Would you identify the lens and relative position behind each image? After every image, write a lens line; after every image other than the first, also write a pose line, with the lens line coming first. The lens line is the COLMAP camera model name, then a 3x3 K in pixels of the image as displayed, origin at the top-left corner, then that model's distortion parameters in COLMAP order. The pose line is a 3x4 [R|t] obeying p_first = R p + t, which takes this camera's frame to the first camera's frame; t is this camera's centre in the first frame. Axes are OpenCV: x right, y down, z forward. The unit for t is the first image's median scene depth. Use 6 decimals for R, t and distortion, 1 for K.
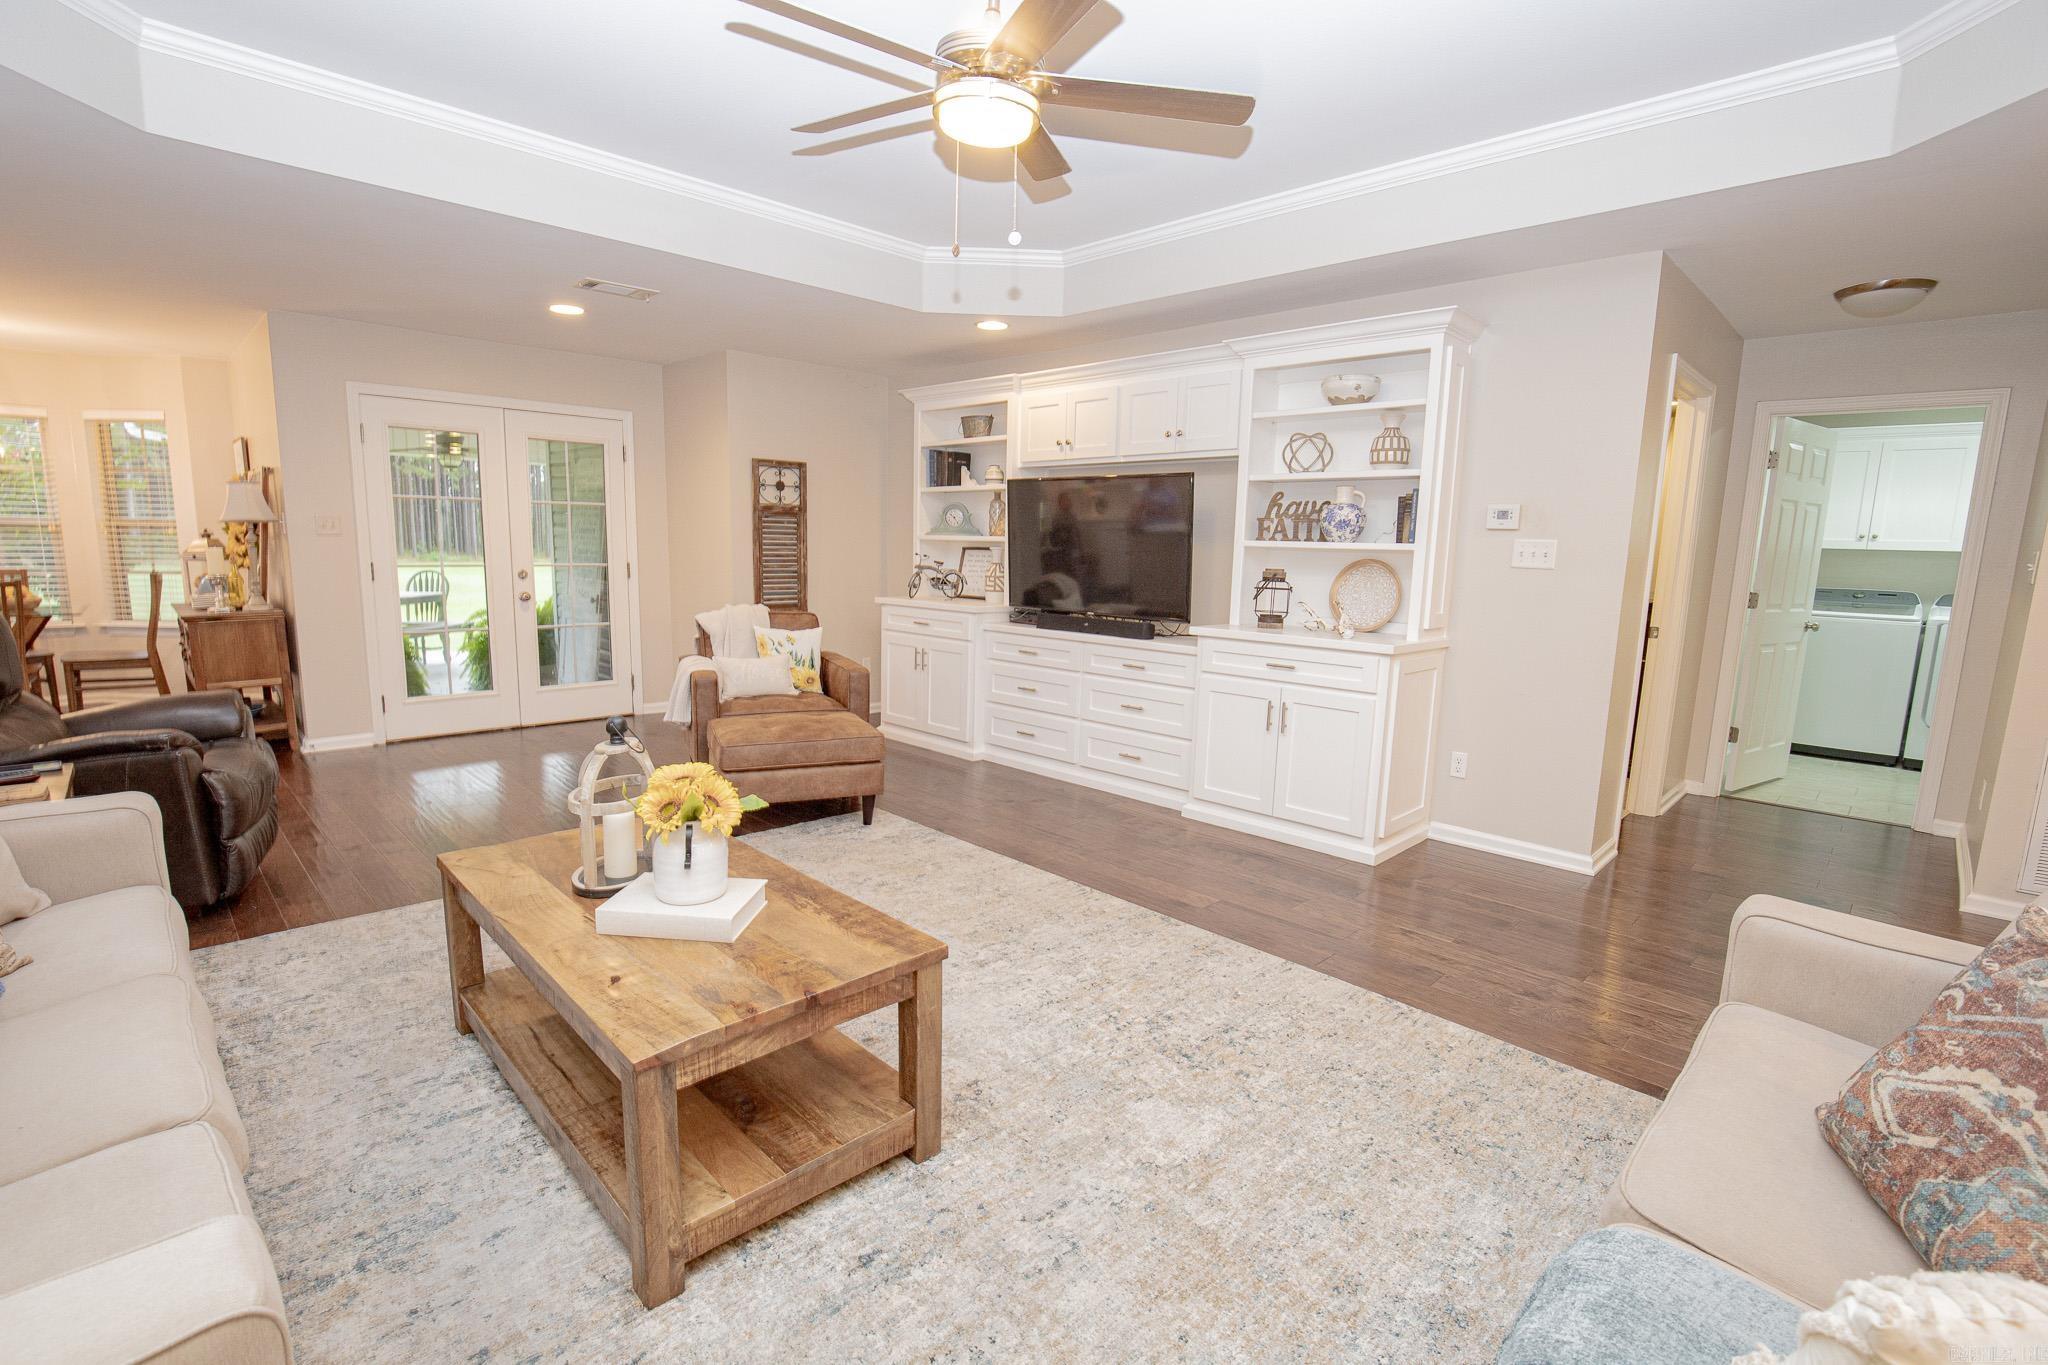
lens RADIAL K [[940.6, 0, 1009.3], [0, 940.6, 695.9], [0, 0, 1]] dist [-0.037172, 0.007559]
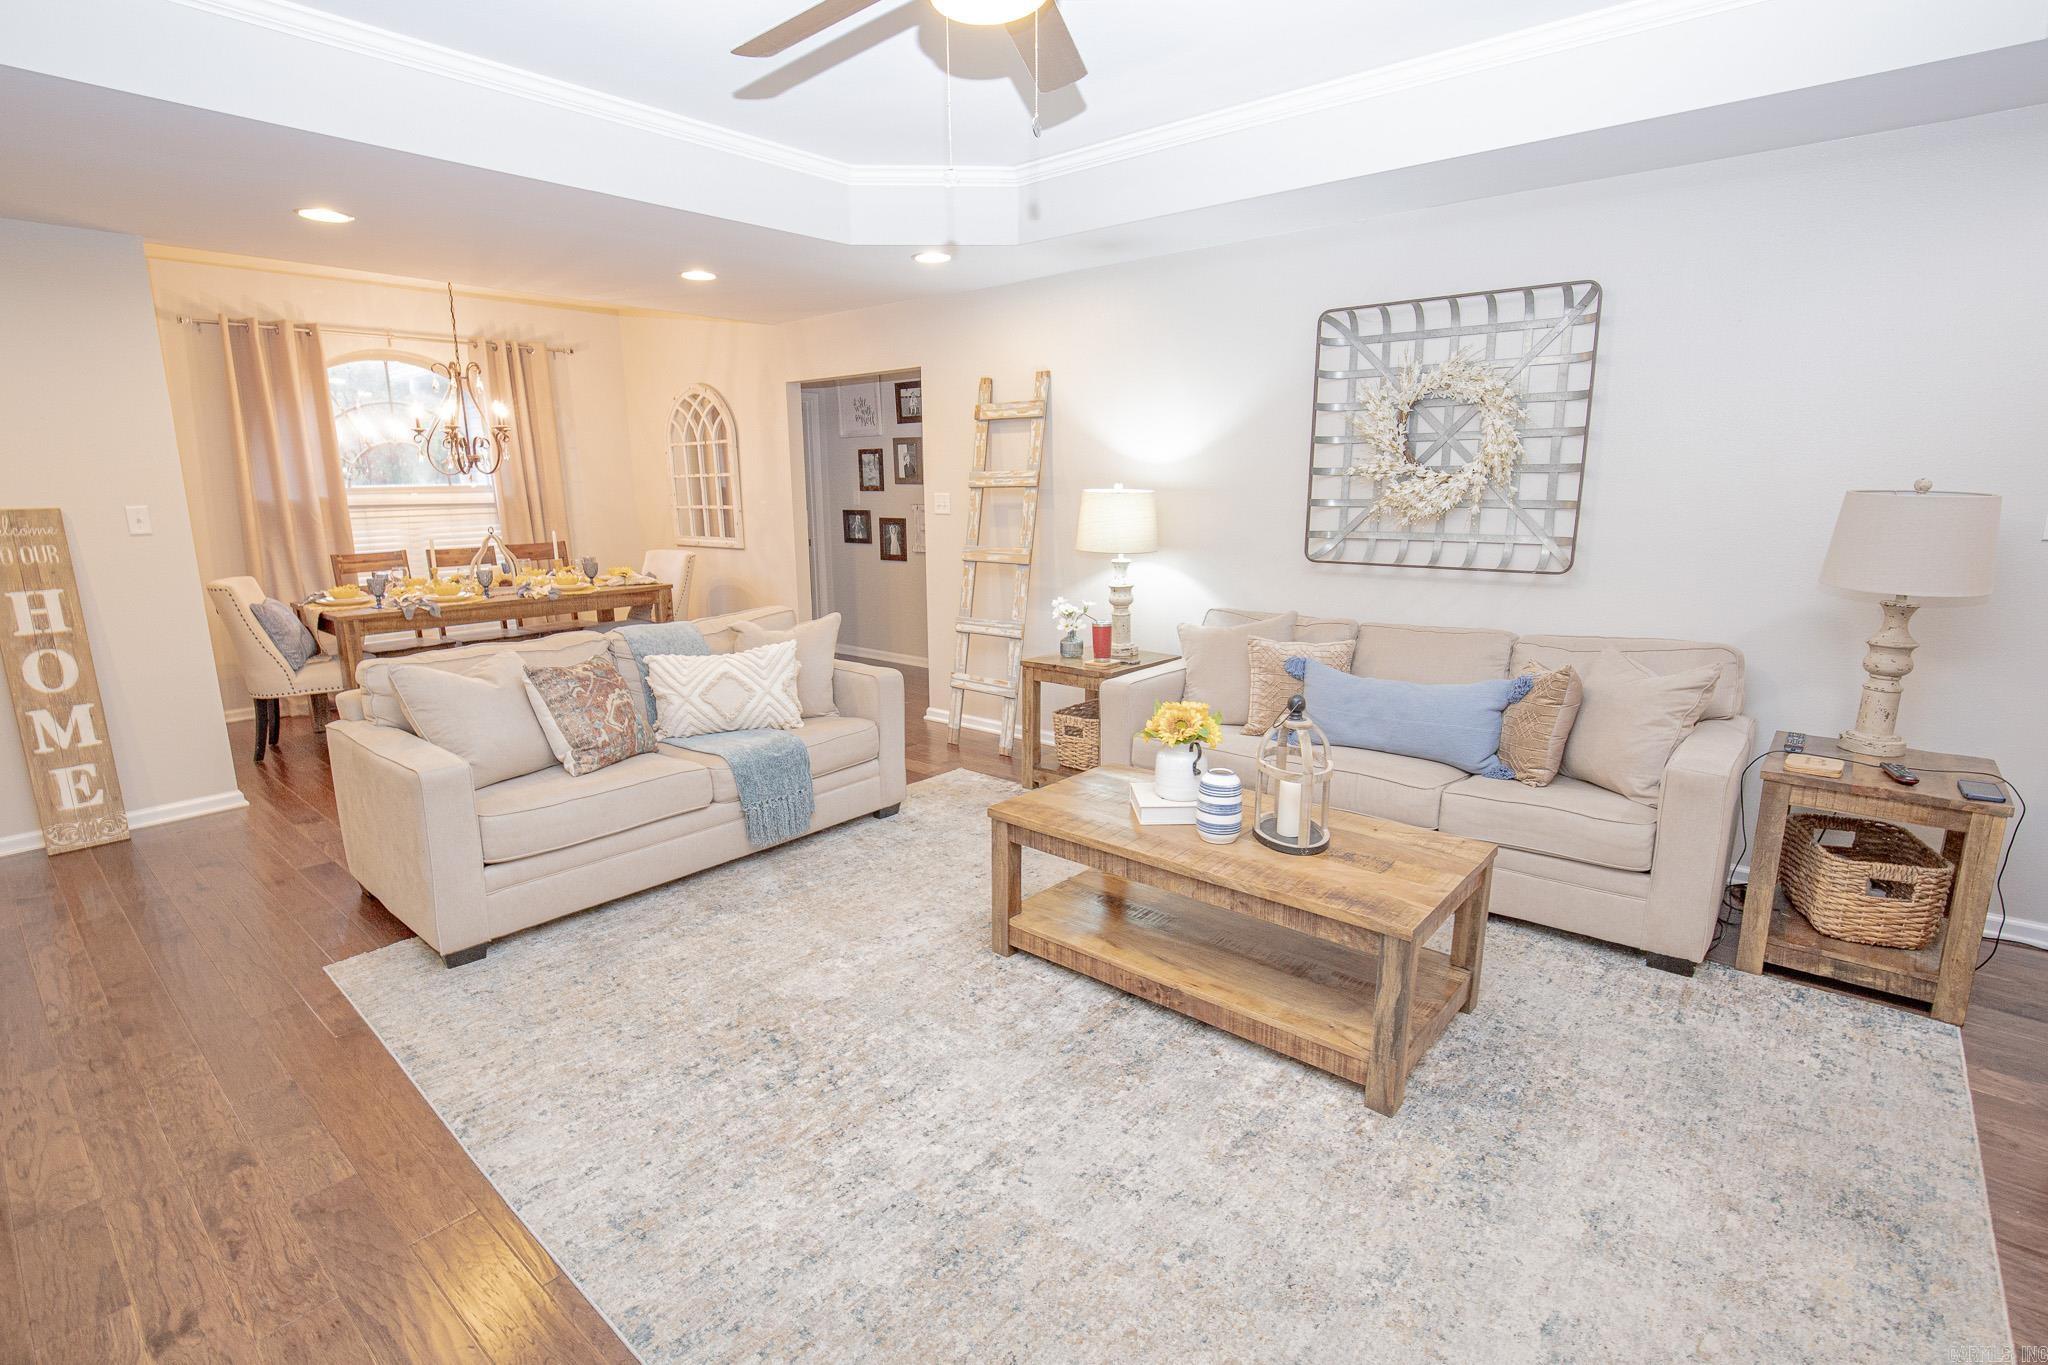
lens RADIAL K [[968.7, 0, 1007.9], [0, 968.7, 689.6], [0, 0, 1]] dist [-0.040837, 0.010695]
pose [[-0.996798, 0.001706, -0.079944, 0.011918], [-0.027567, 0.931151, 0.363590, -0.207747], [0.075060, 0.364630, -0.928122, 1.074858]]
